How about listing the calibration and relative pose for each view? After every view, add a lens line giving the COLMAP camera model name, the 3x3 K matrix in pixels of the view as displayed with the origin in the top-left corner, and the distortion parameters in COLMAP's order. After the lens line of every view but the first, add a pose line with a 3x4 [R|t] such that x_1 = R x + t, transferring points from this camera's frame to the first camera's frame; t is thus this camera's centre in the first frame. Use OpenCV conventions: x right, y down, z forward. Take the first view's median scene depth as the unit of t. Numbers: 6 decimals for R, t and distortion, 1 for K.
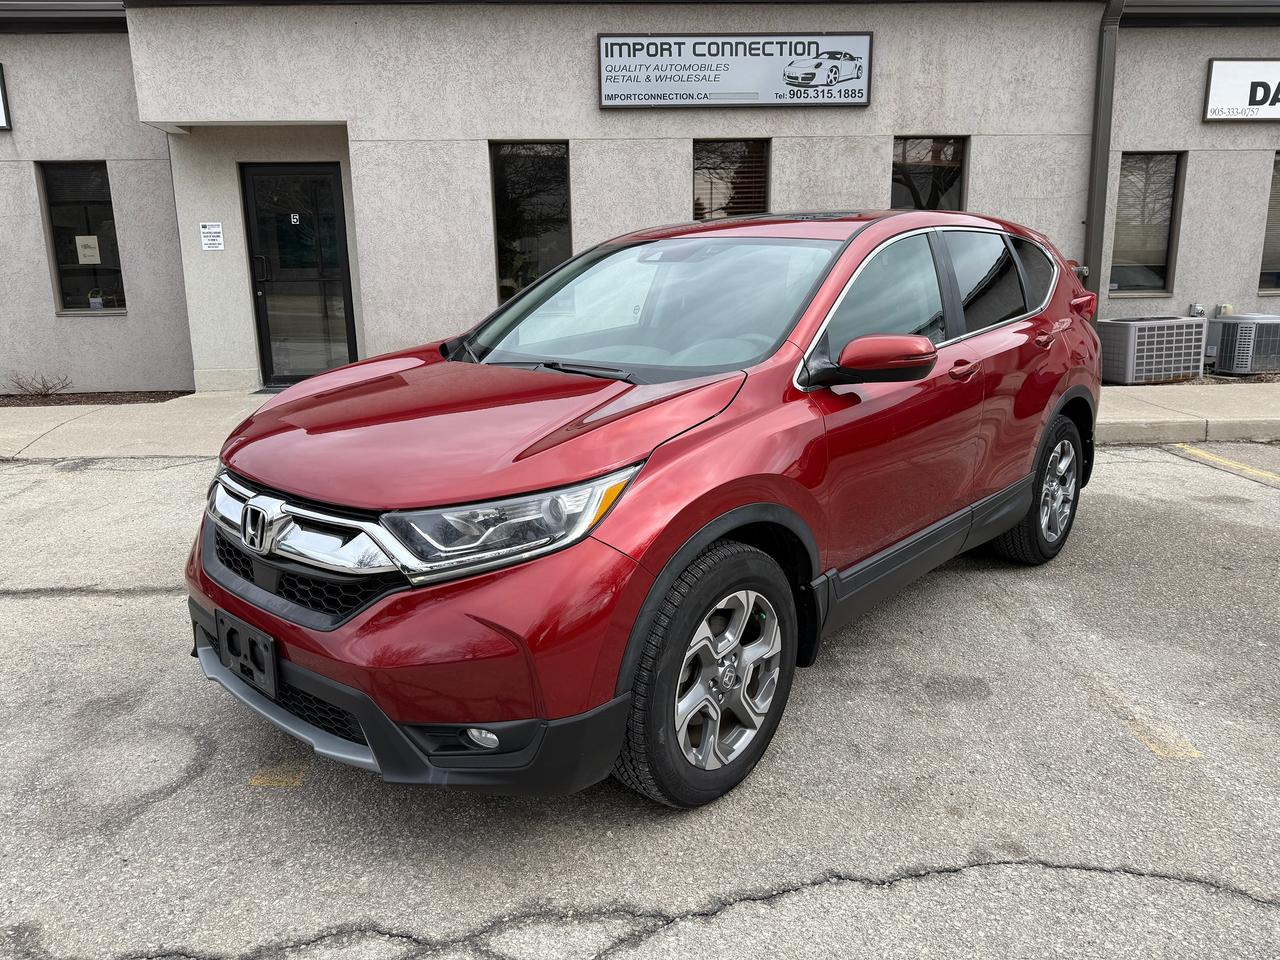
lens RADIAL K [[913.5, 0, 645.7], [0, 913.5, 479.0], [0, 0, 1]] dist [0.009884, -0.017660]
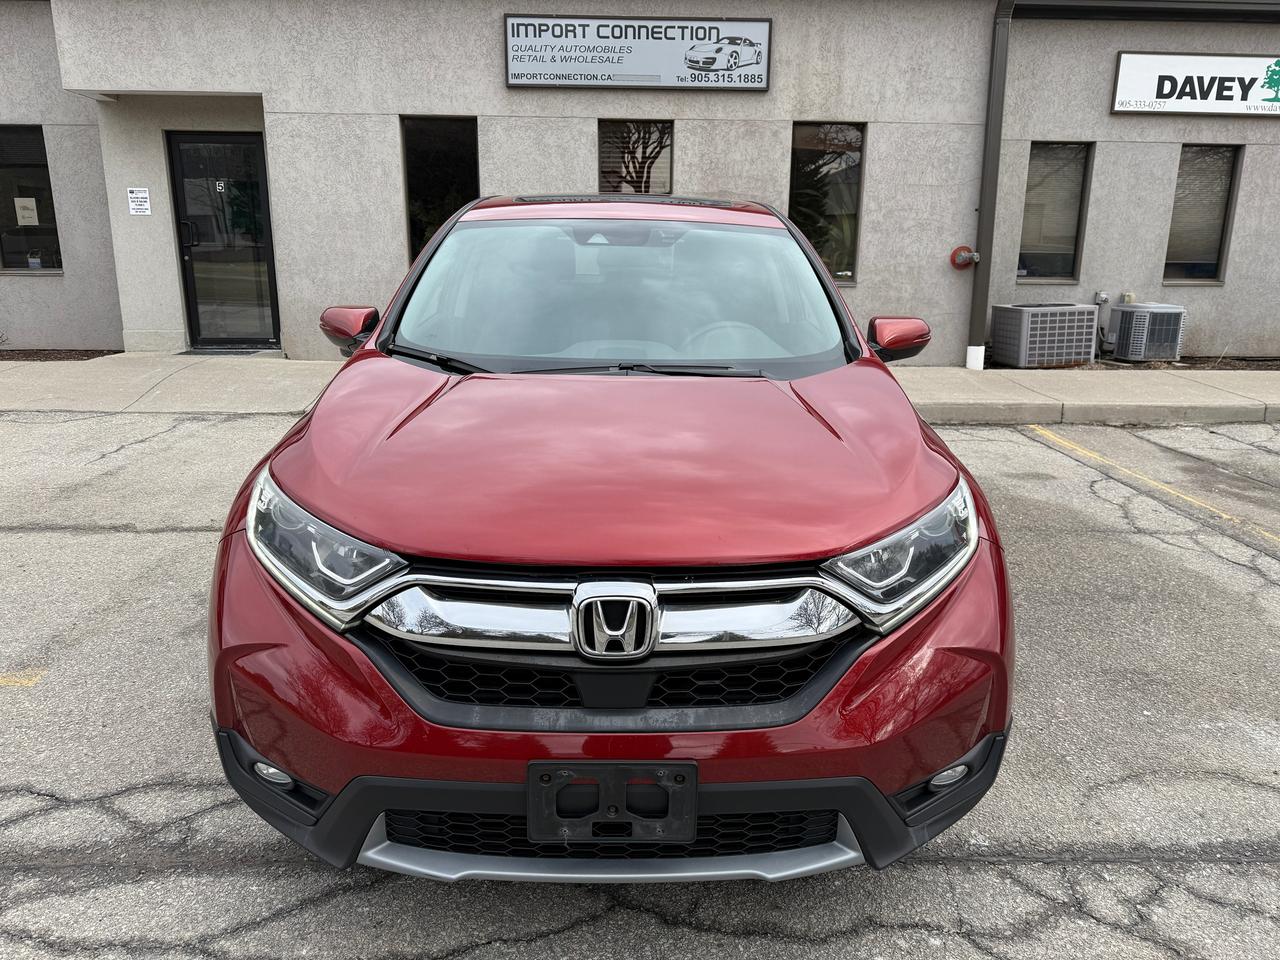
lens RADIAL K [[913.5, 0, 645.7], [0, 913.5, 479.0], [0, 0, 1]] dist [0.009884, -0.017660]
pose [[0.999631, 0.026990, -0.003123, 0.119919], [-0.026895, 0.999264, 0.027349, 0.005830], [0.003859, -0.027255, 0.999621, -0.045780]]
